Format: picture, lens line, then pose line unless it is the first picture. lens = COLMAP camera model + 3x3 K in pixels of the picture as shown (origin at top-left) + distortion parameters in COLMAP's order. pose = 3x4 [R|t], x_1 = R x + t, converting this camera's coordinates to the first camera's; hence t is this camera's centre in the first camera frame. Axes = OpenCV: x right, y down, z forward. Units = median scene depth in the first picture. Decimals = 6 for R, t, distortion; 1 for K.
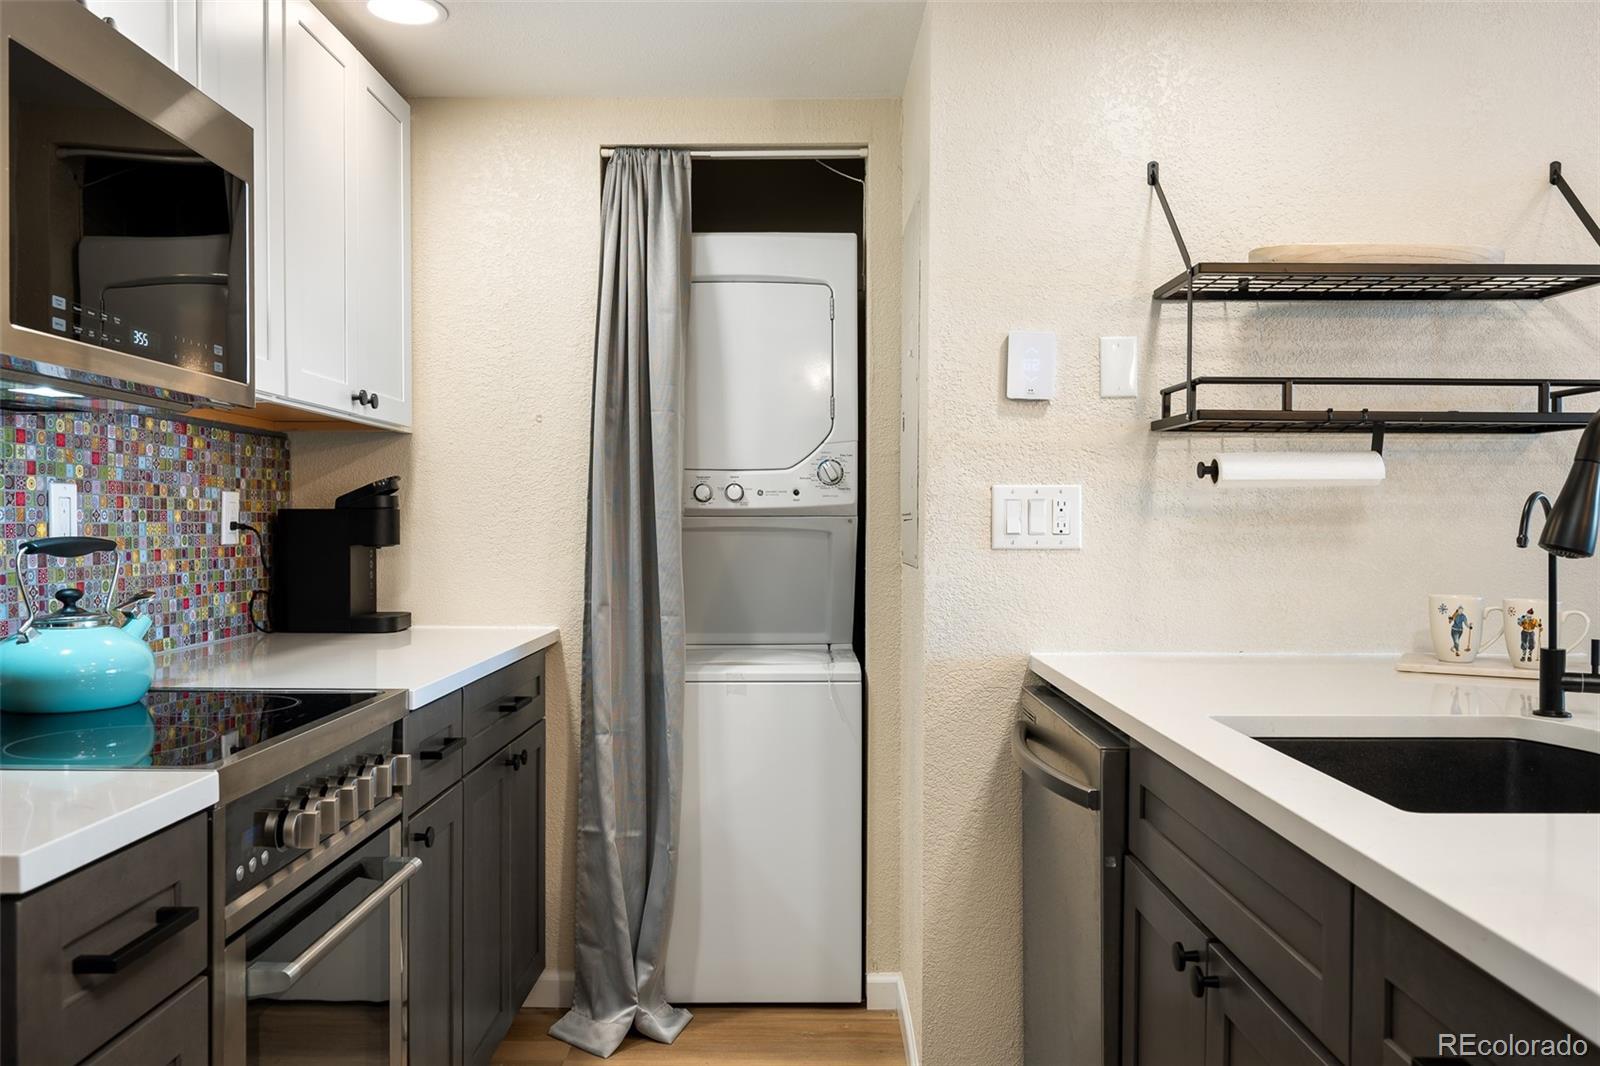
lens RADIAL K [[1211.9, 0, 792.4], [0, 1211.9, 530.6], [0, 0, 1]] dist [0.009092, 0.001214]
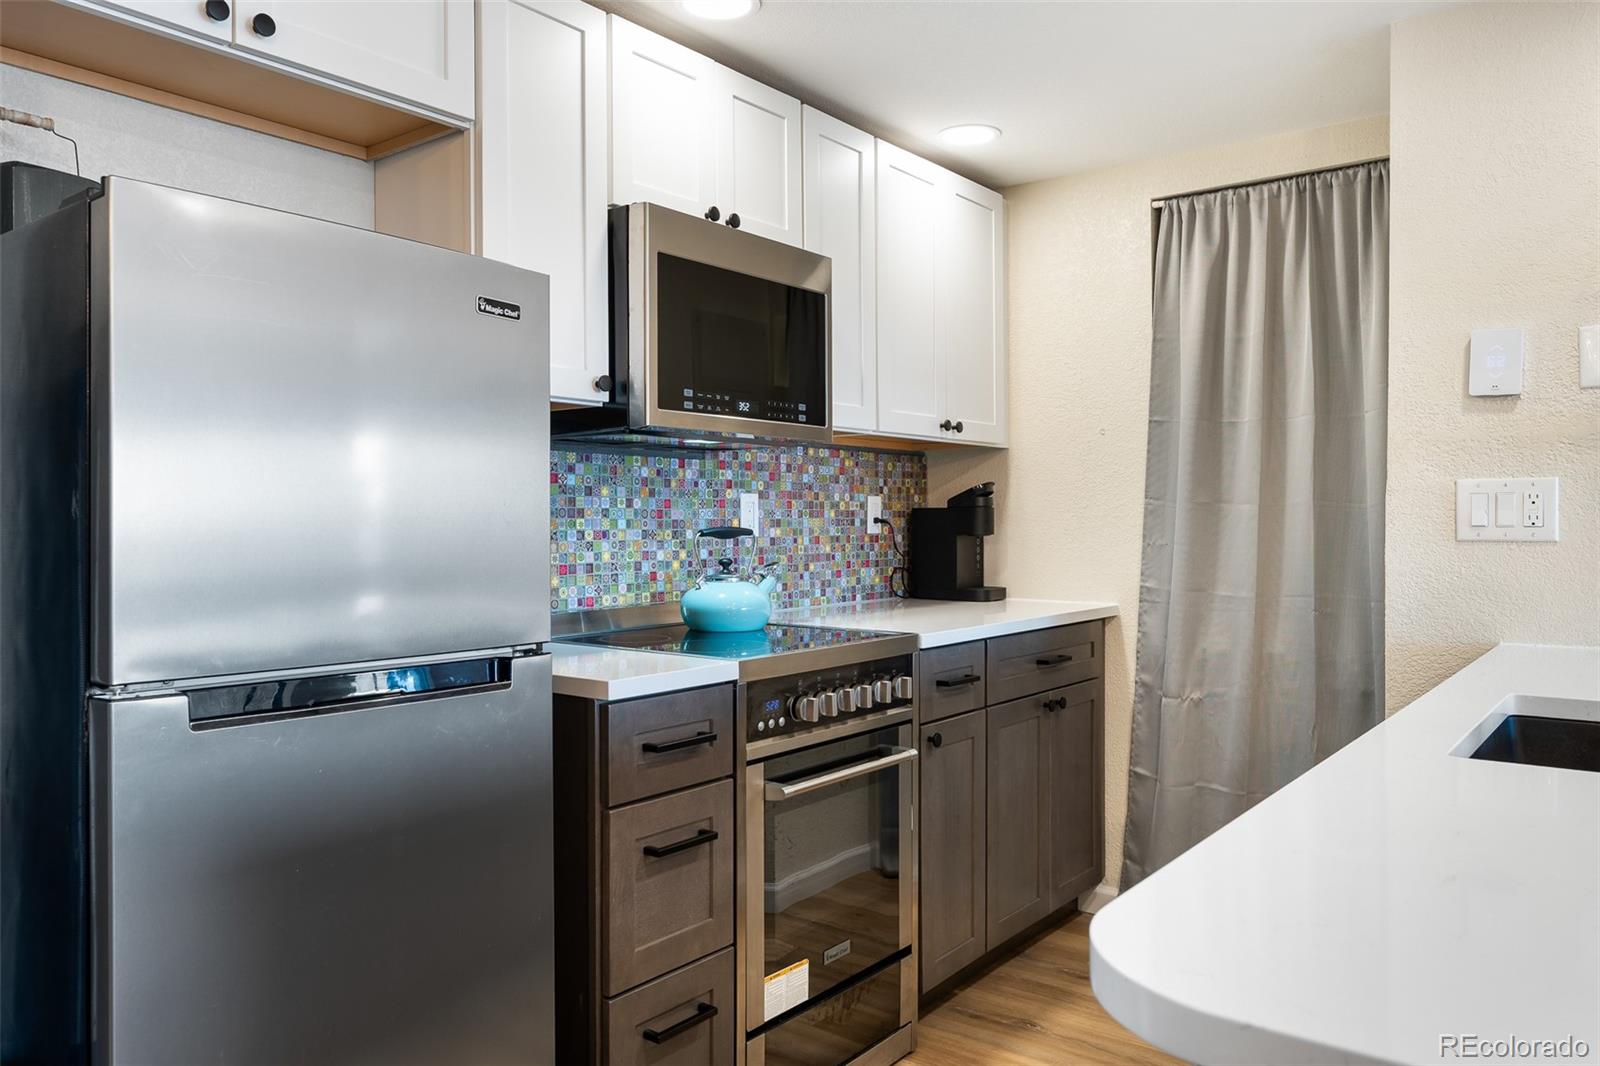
lens RADIAL K [[1165.0, 0, 803.2], [0, 1165.0, 518.7], [0, 0, 1]] dist [0.012743, 0.003609]
pose [[0.797708, -0.003288, -0.603035, 0.319978], [-0.000662, 0.999980, -0.006328, 0.003053], [0.603044, 0.005448, 0.797690, -0.142411]]
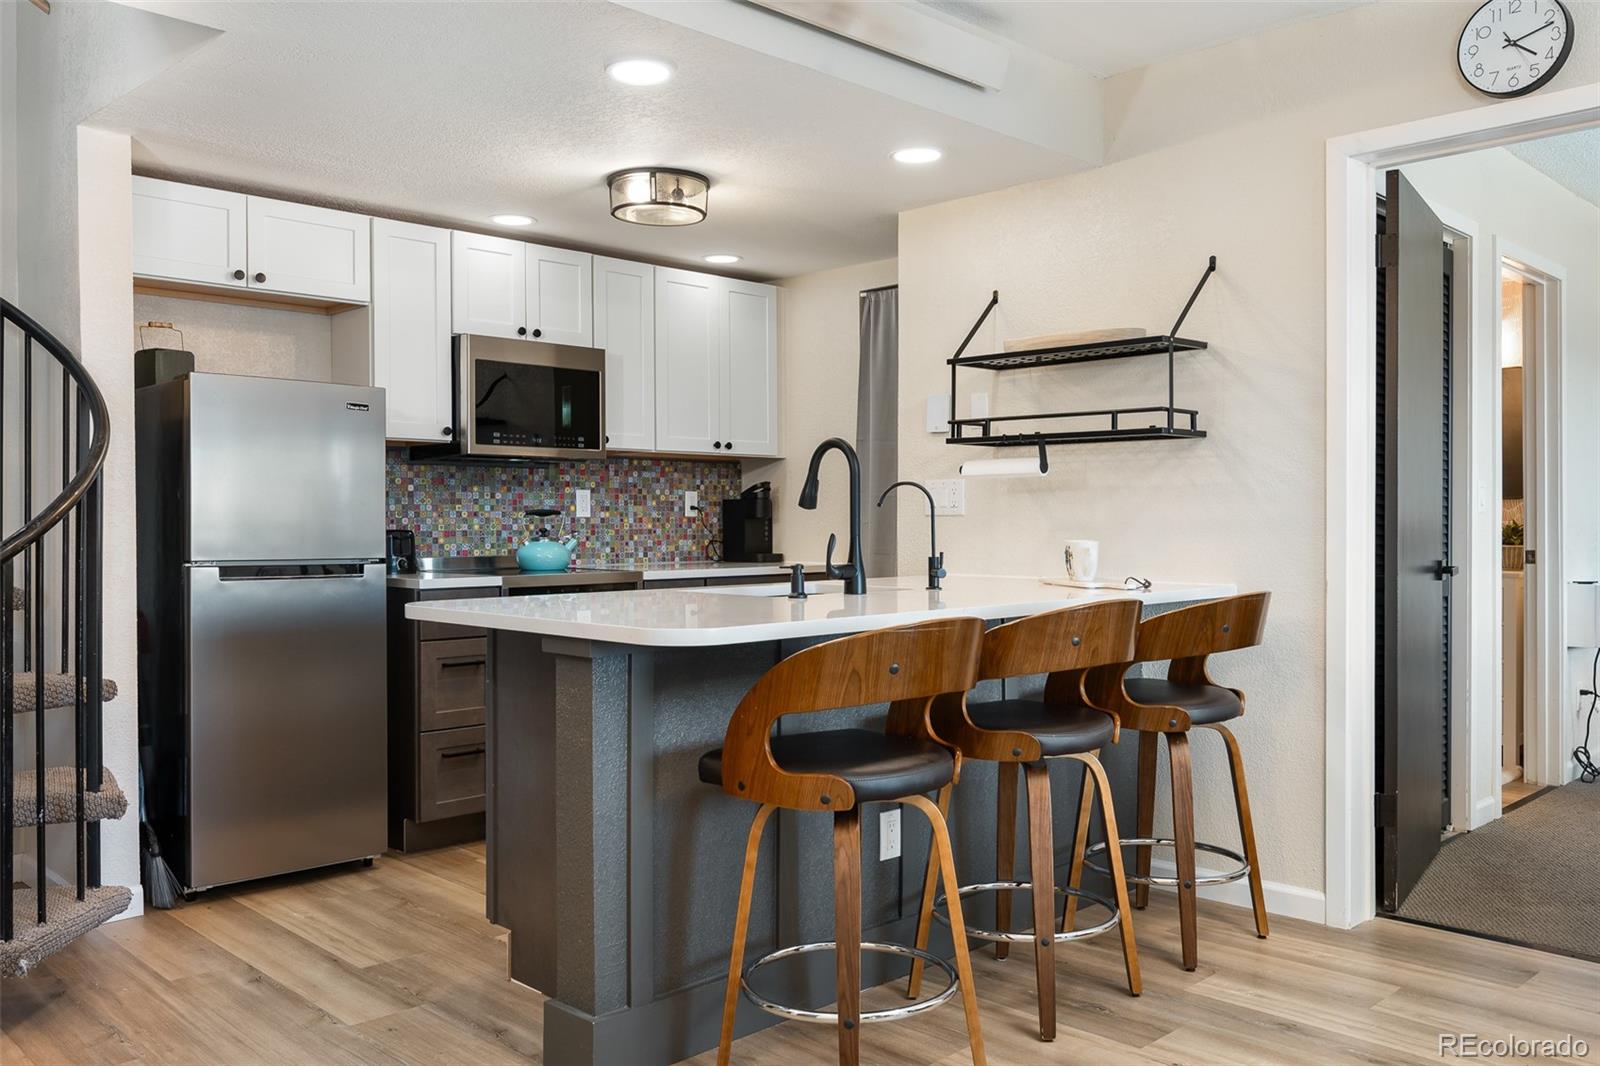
lens RADIAL K [[1314.7, 0, 808.1], [0, 1314.7, 547.2], [0, 0, 1]] dist [-0.016450, -0.006719]
pose [[0.710268, 0.015218, -0.703767, 1.418520], [-0.004159, 0.999840, 0.017422, 0.026437], [0.703919, -0.009448, 0.710218, -0.516065]]
